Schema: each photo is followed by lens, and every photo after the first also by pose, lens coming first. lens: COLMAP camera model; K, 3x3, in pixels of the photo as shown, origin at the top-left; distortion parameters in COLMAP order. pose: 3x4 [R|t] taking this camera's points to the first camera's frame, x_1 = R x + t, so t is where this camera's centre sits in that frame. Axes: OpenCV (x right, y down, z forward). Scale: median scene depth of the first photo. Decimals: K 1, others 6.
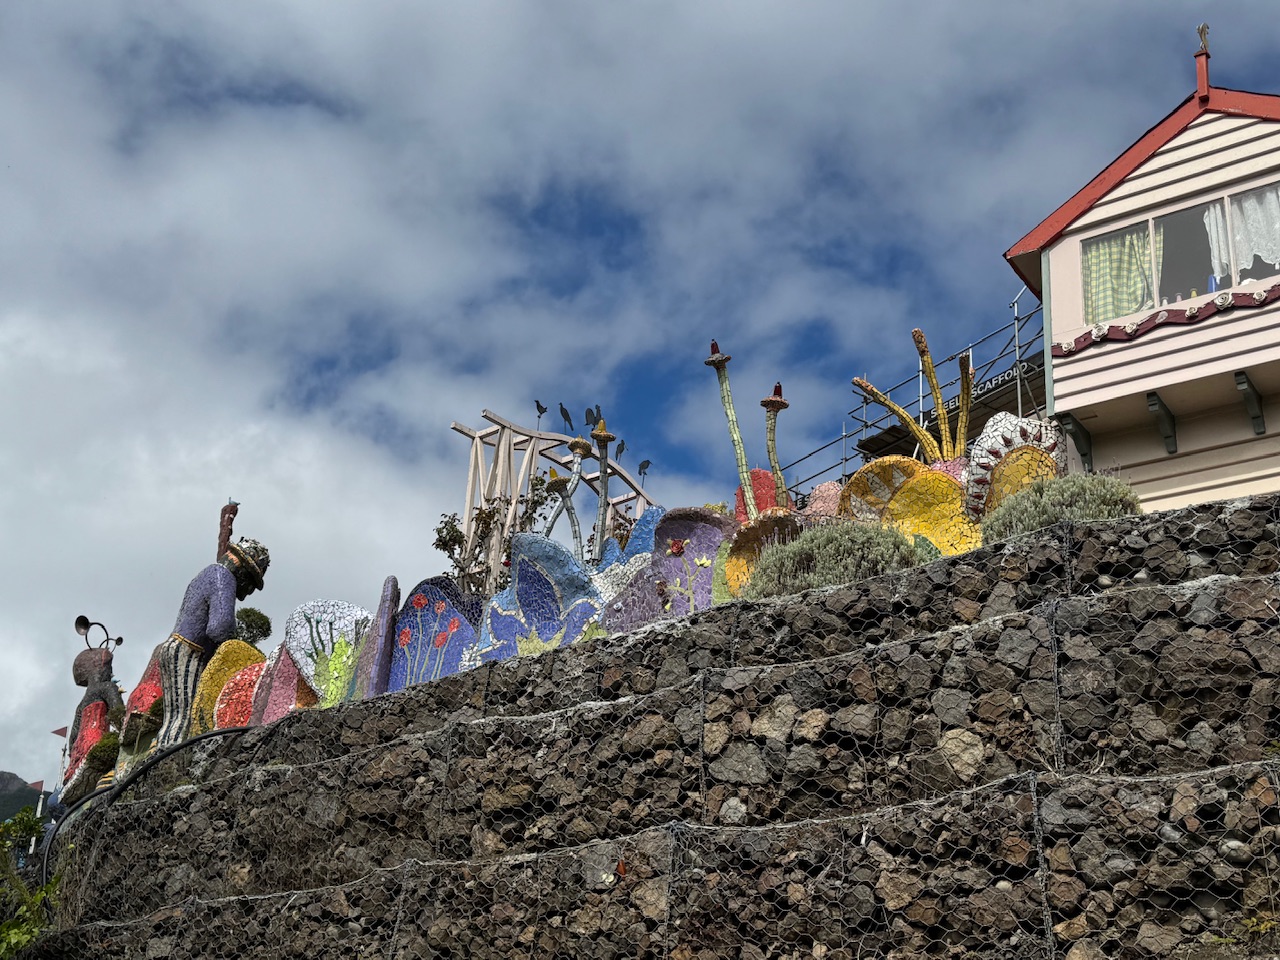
lens RADIAL K [[1595.8, 0, 640.0], [0, 1595.8, 480.0], [0, 0, 1]] dist [0.119180, -0.088291]
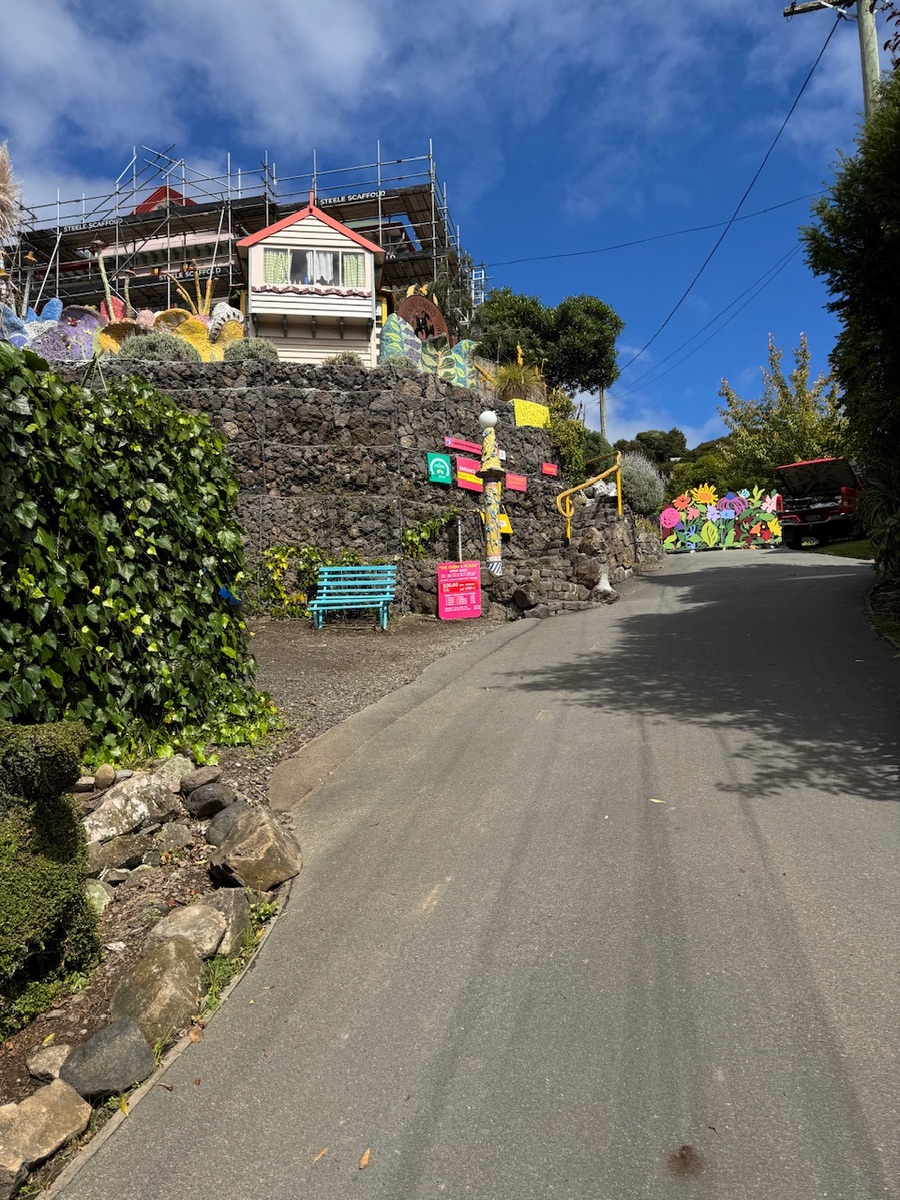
lens RADIAL K [[844.2, 0, 450.0], [0, 844.2, 600.0], [0, 0, 1]] dist [0.181649, -0.360090]
pose [[0.731341, -0.016303, 0.681817, -0.581944], [-0.238944, 0.930226, 0.278542, -0.083930], [-0.638785, -0.366625, 0.676417, -0.491606]]
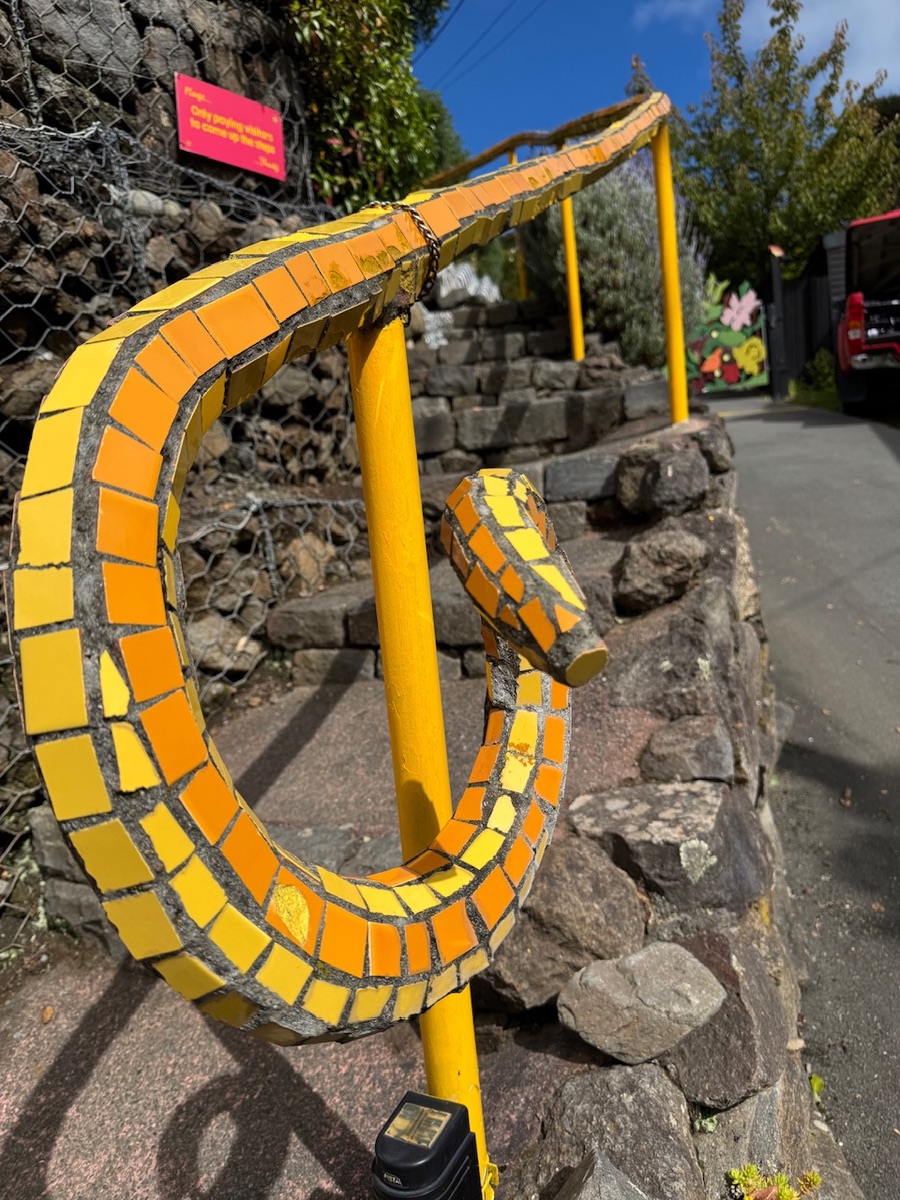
lens RADIAL K [[852.9, 0, 450.0], [0, 852.9, 600.0], [0, 0, 1]] dist [0.041459, -0.048390]
pose [[0.548823, -0.224722, 0.805167, 0.613423], [-0.248553, 0.875759, 0.413845, 0.115462], [-0.798132, -0.427254, 0.424781, 0.475383]]
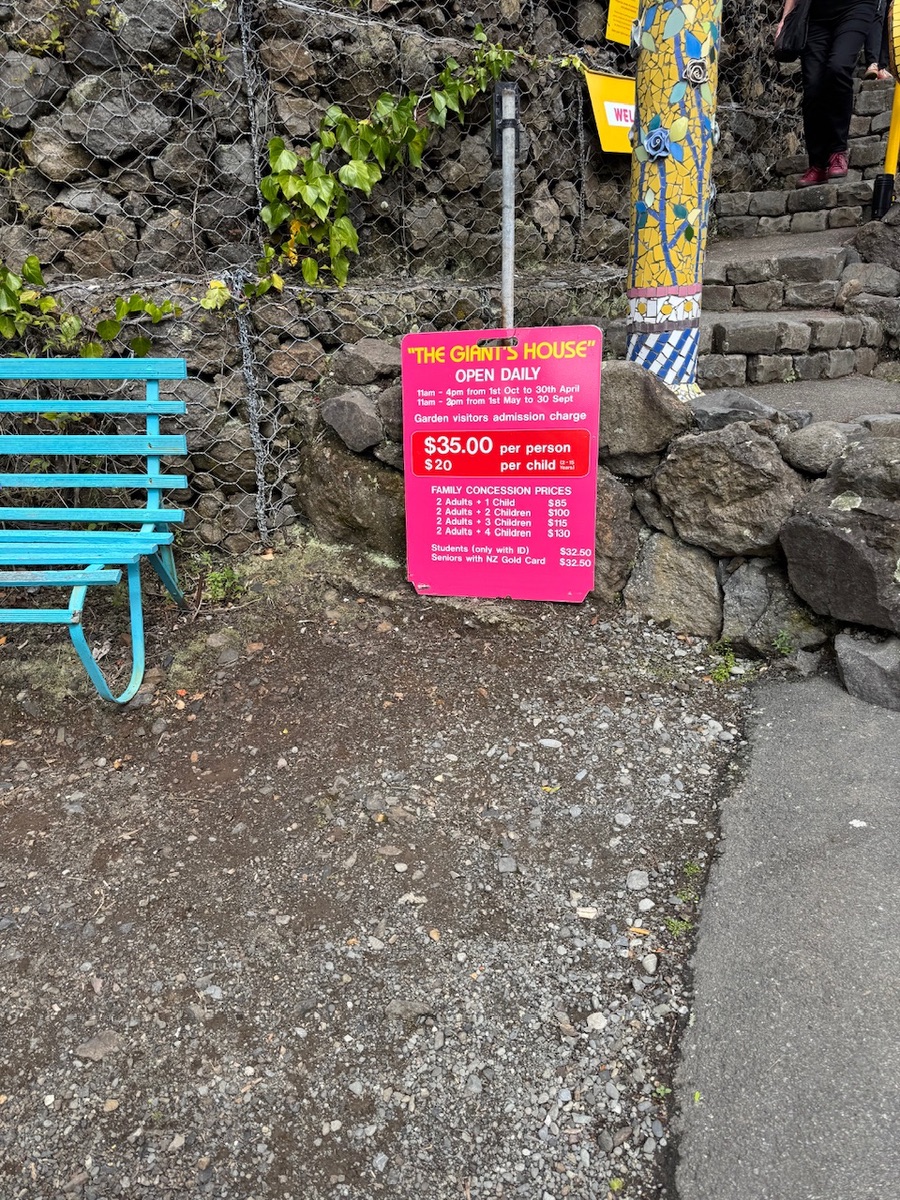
lens RADIAL K [[852.9, 0, 450.0], [0, 852.9, 600.0], [0, 0, 1]] dist [0.041459, -0.048390]
pose [[0.762580, -0.272781, 0.586568, 0.160798], [-0.230575, 0.732574, 0.640445, 0.124463], [-0.604406, -0.623639, 0.495750, 0.262365]]
